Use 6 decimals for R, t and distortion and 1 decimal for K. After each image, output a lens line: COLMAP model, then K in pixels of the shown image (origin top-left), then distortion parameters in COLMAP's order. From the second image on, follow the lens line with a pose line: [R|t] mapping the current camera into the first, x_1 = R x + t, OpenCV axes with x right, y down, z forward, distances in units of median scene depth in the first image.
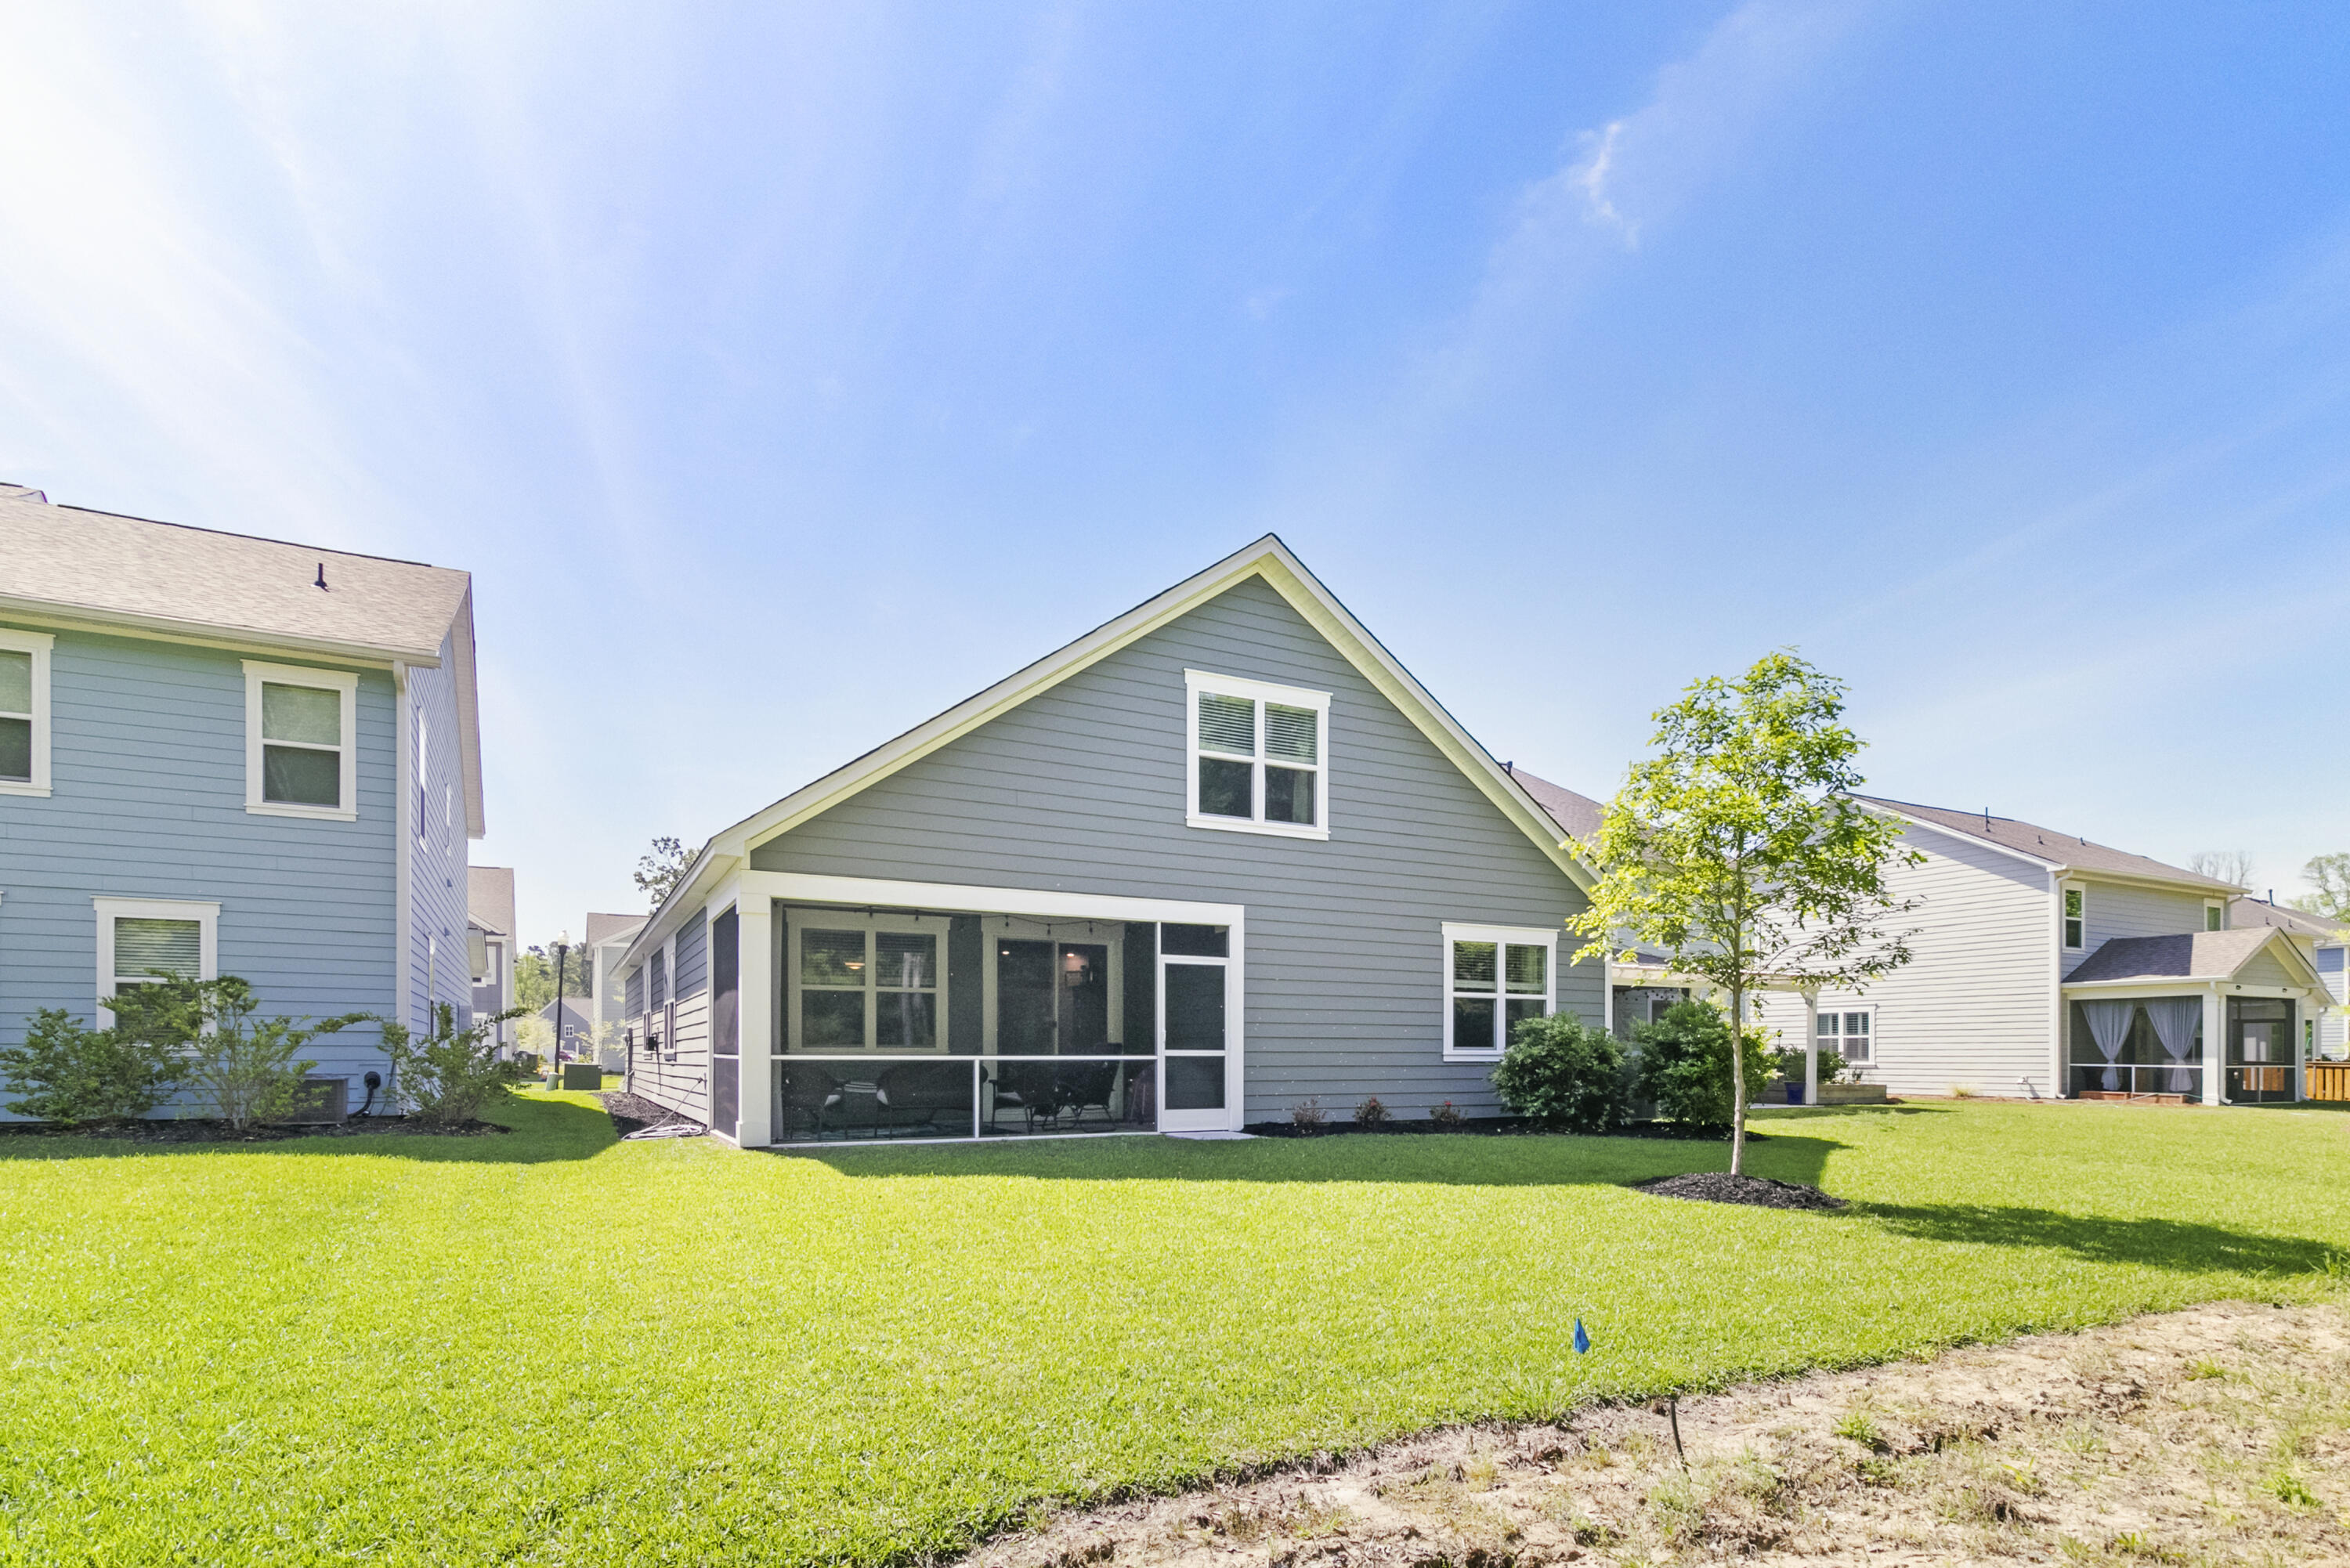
lens RADIAL K [[1097.3, 0, 1181.1], [0, 1097.3, 754.7], [0, 0, 1]] dist [0.005098, -0.000998]
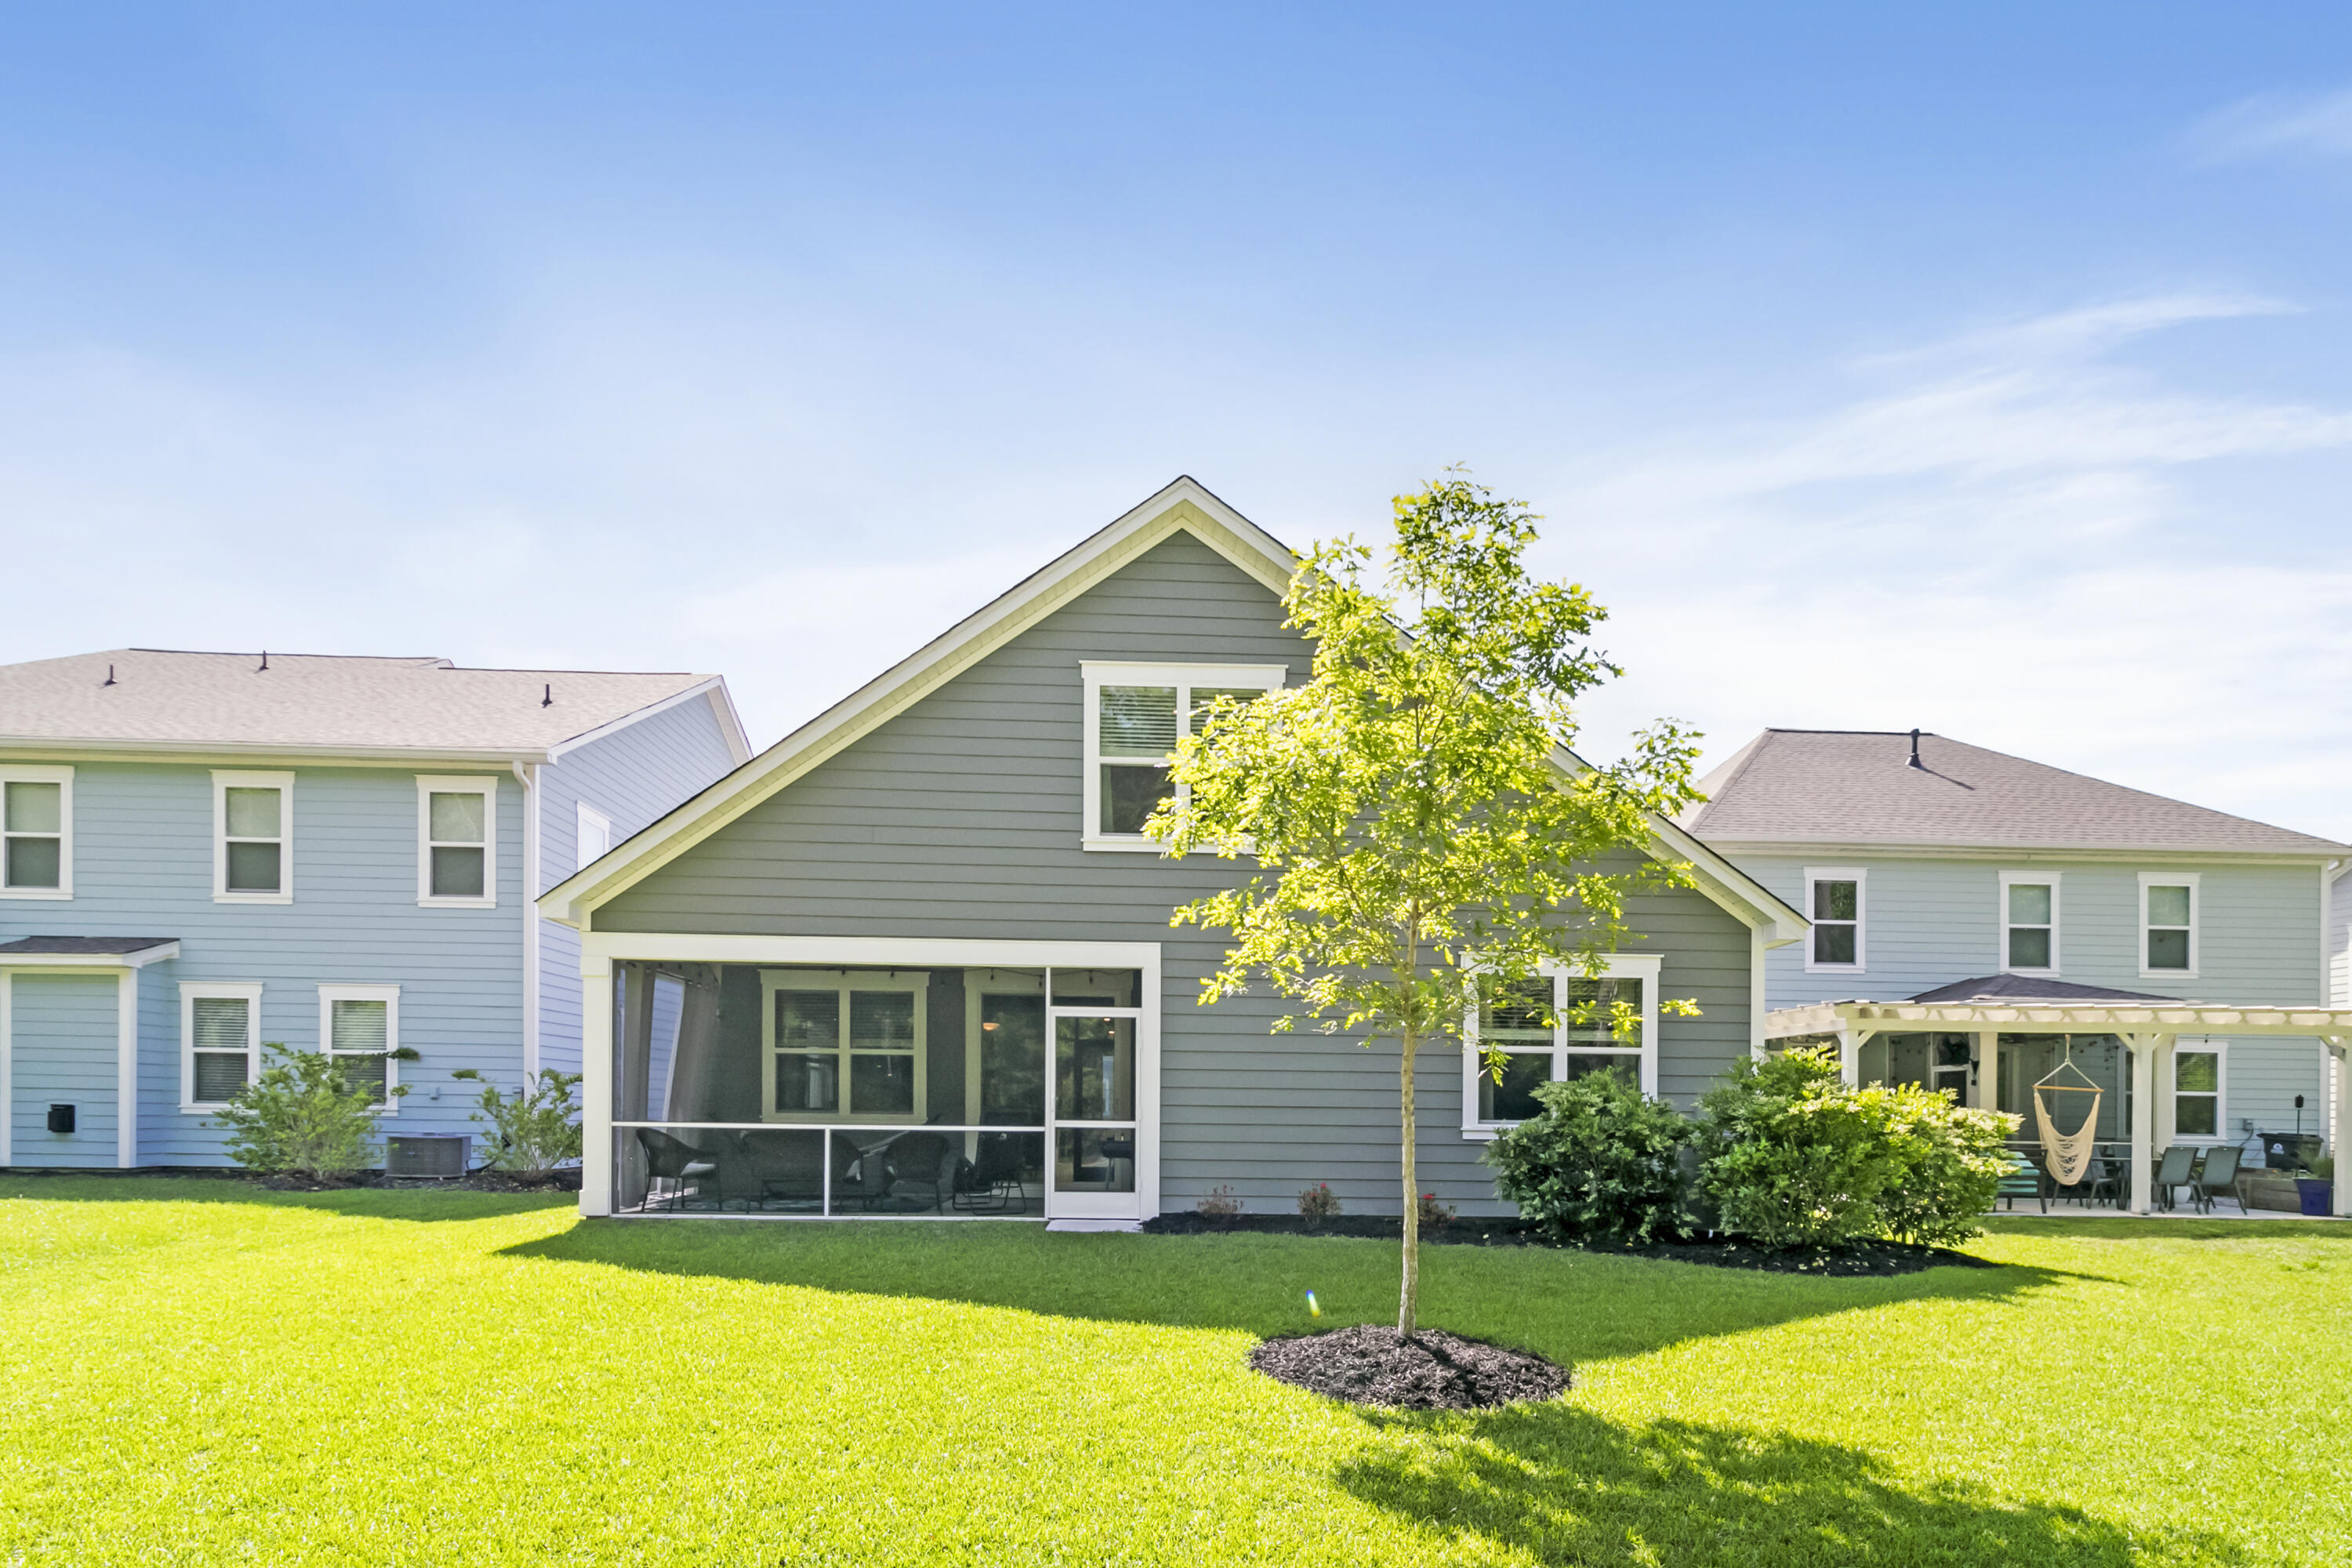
lens RADIAL K [[1160.3, 0, 1172.5], [0, 1160.3, 841.6], [0, 0, 1]] dist [0.000508, 0.000727]
pose [[0.913793, -0.084949, -0.397197, 0.409705], [0.096811, 0.995254, 0.009866, 0.056101], [0.394474, -0.047469, 0.917680, 0.227296]]
